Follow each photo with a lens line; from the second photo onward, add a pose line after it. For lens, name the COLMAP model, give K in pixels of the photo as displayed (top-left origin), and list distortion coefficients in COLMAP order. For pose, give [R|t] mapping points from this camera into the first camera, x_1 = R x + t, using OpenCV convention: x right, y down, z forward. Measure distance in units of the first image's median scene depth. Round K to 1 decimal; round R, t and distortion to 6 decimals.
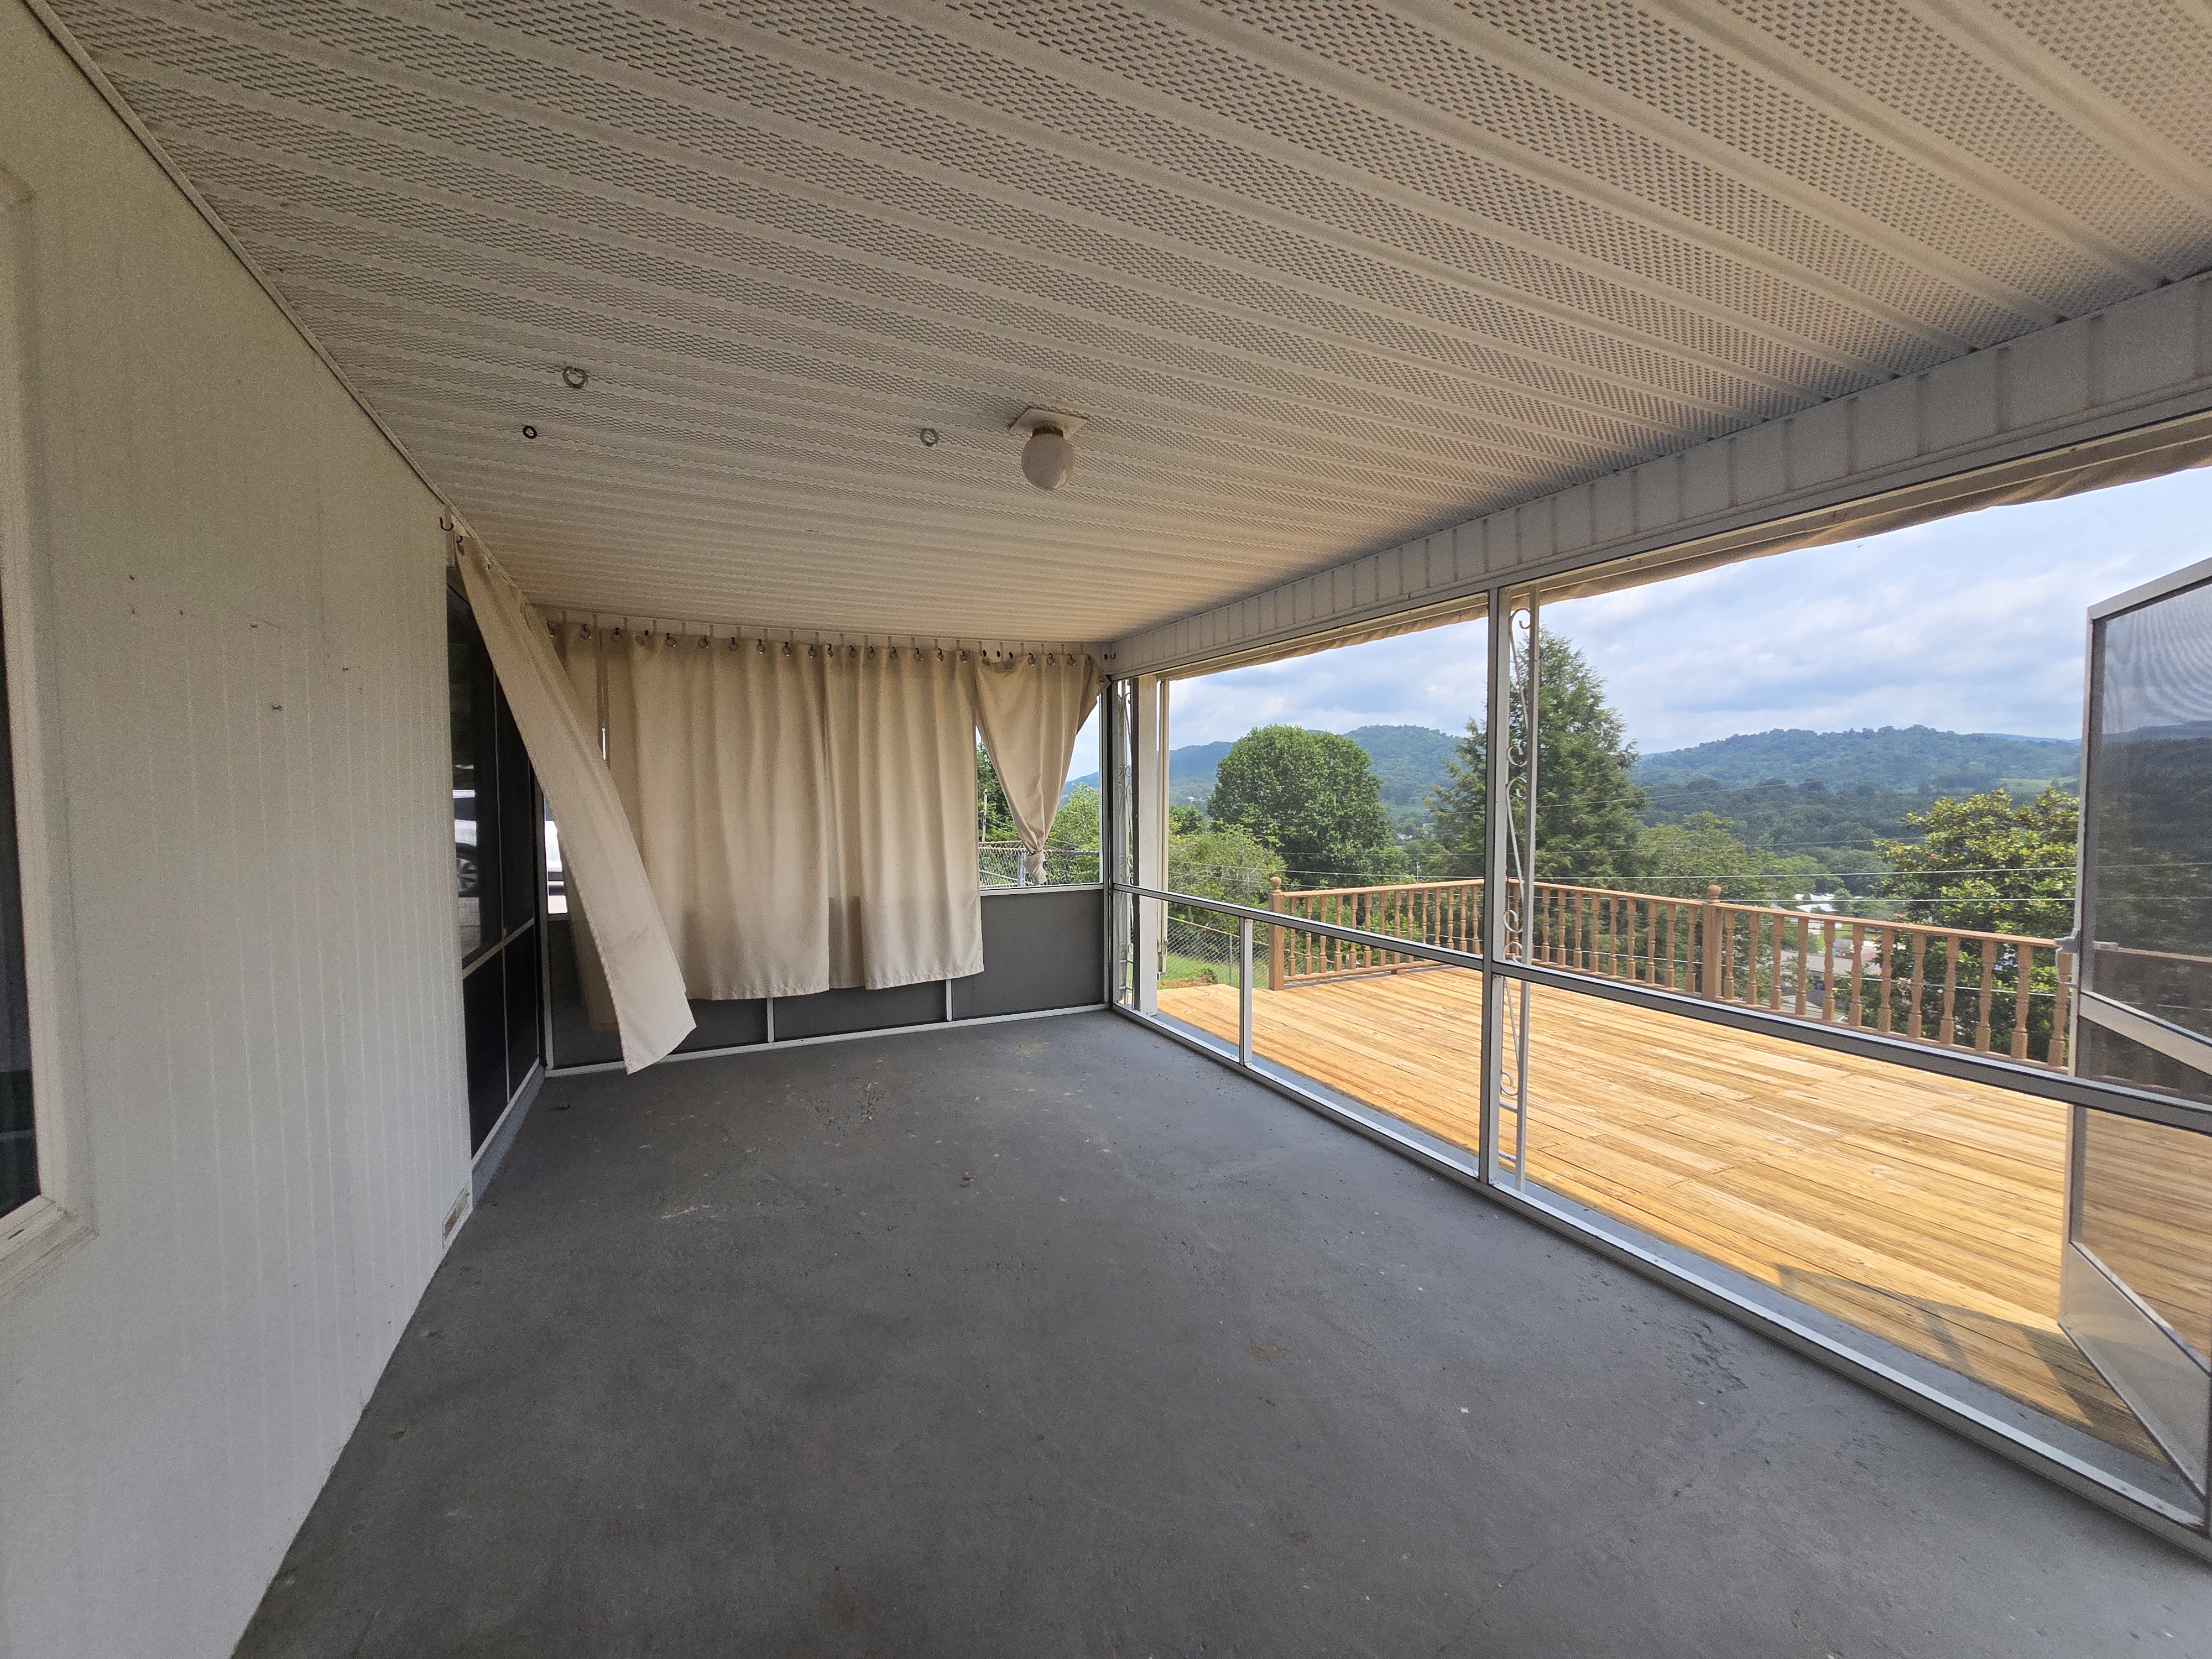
lens RADIAL K [[900.7, 0, 1112.7], [0, 900.7, 834.5], [0, 0, 1]] dist [-0.006347, 0.003521]
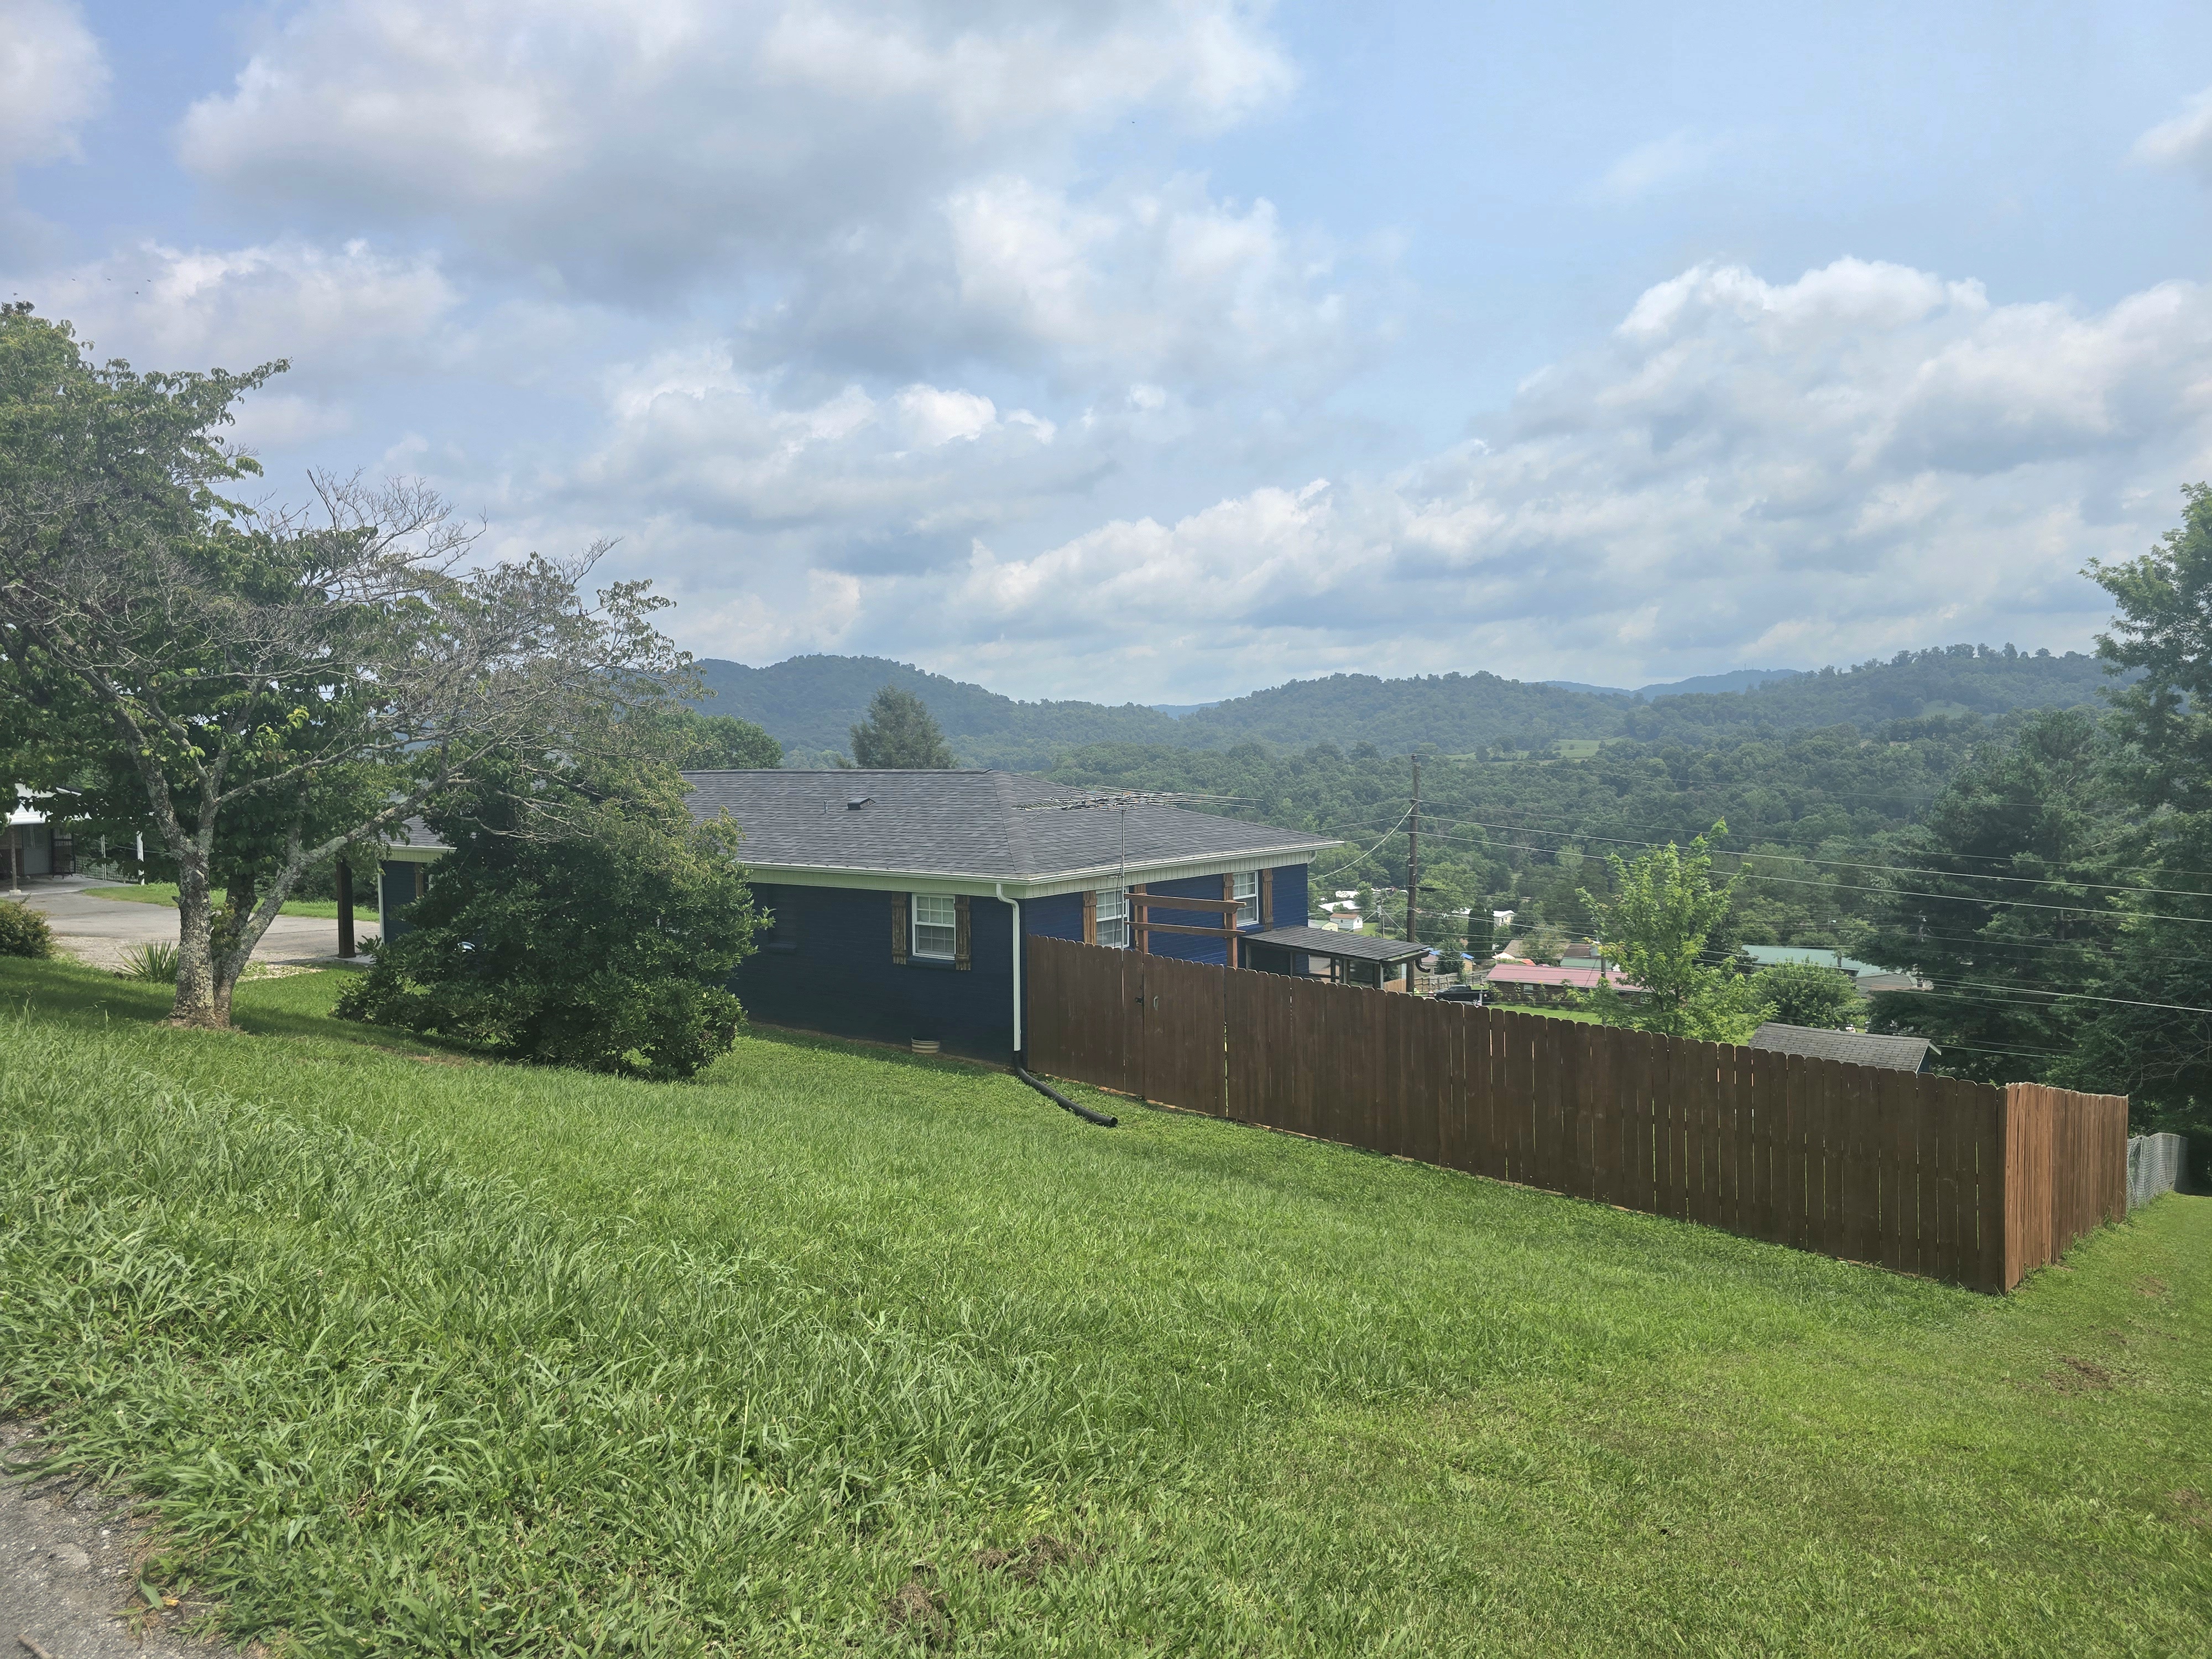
lens RADIAL K [[1484.0, 0, 1111.3], [0, 1484.0, 832.6], [0, 0, 1]] dist [0.053982, -0.035704]
pose [[0.888715, -0.031851, 0.457352, -0.465231], [0.031545, 0.999468, 0.008306, -0.082193], [-0.457373, 0.007045, 0.889247, -2.475766]]
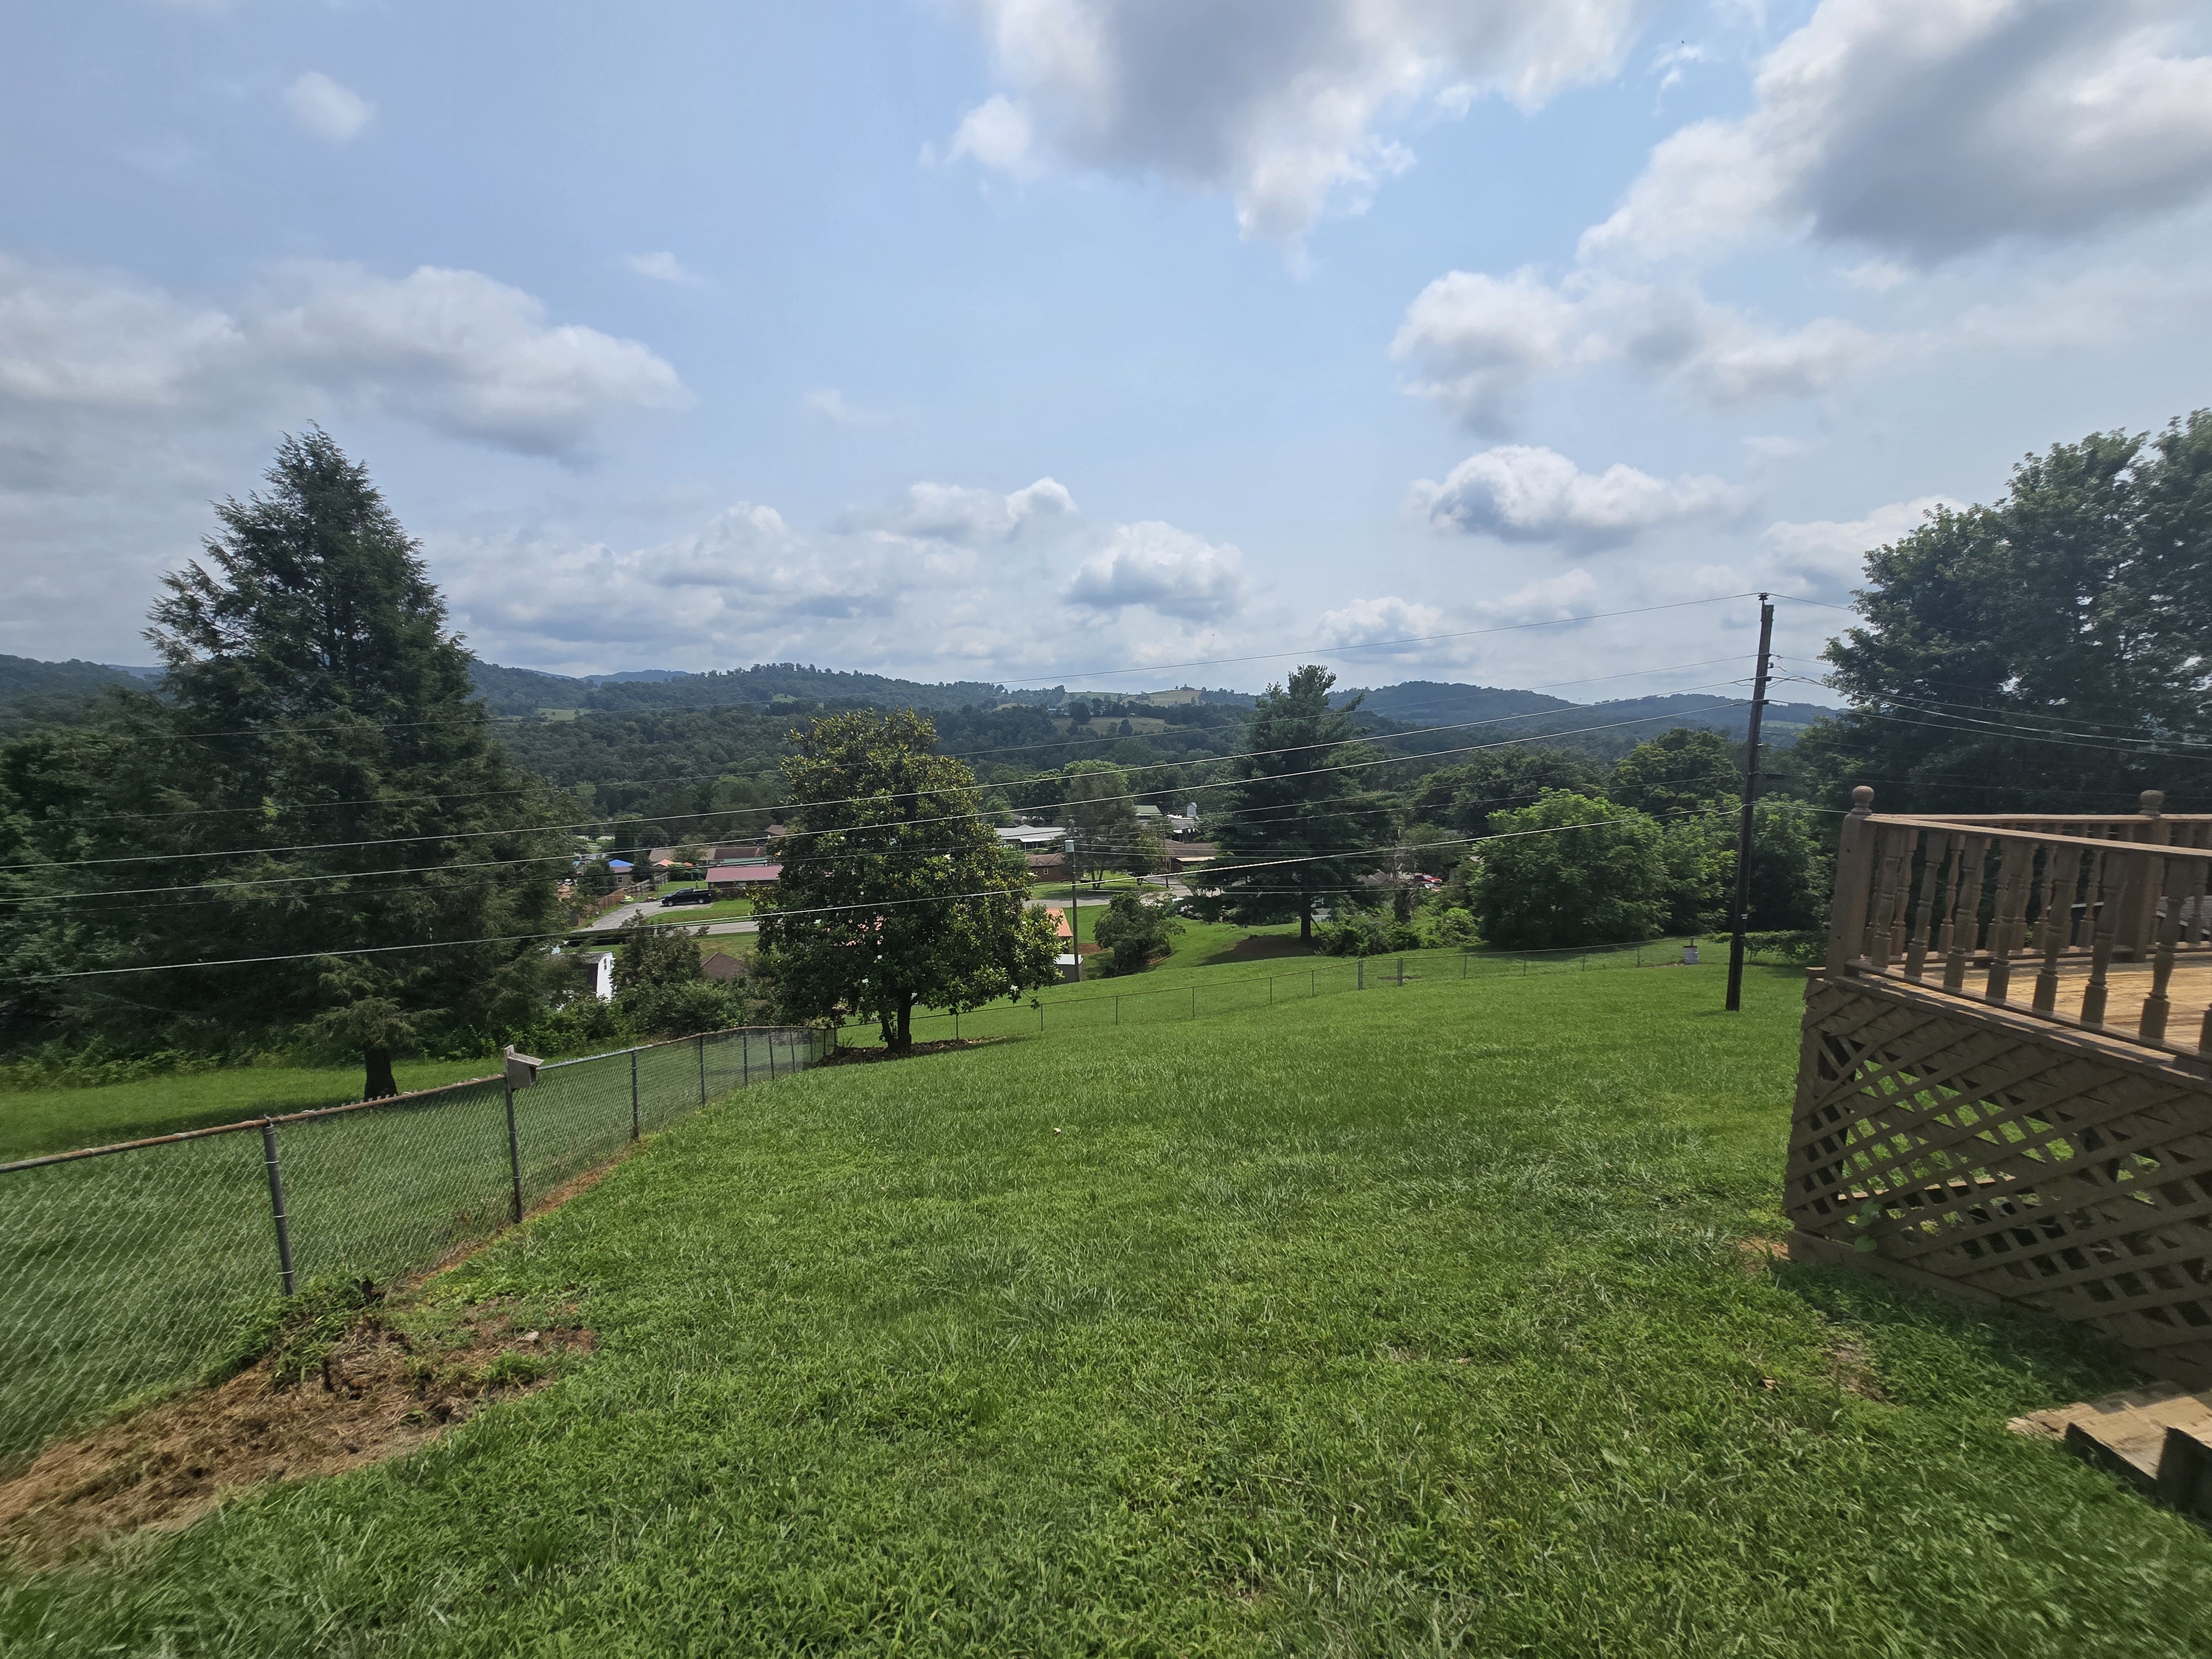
lens RADIAL K [[900.7, 0, 1116.7], [0, 900.7, 826.4], [0, 0, 1]] dist [-0.006347, 0.003521]
pose [[0.216546, -0.103722, 0.970747, -0.058359], [0.033098, 0.994549, 0.098882, -0.003271], [-0.975711, 0.010717, 0.218799, 0.802549]]
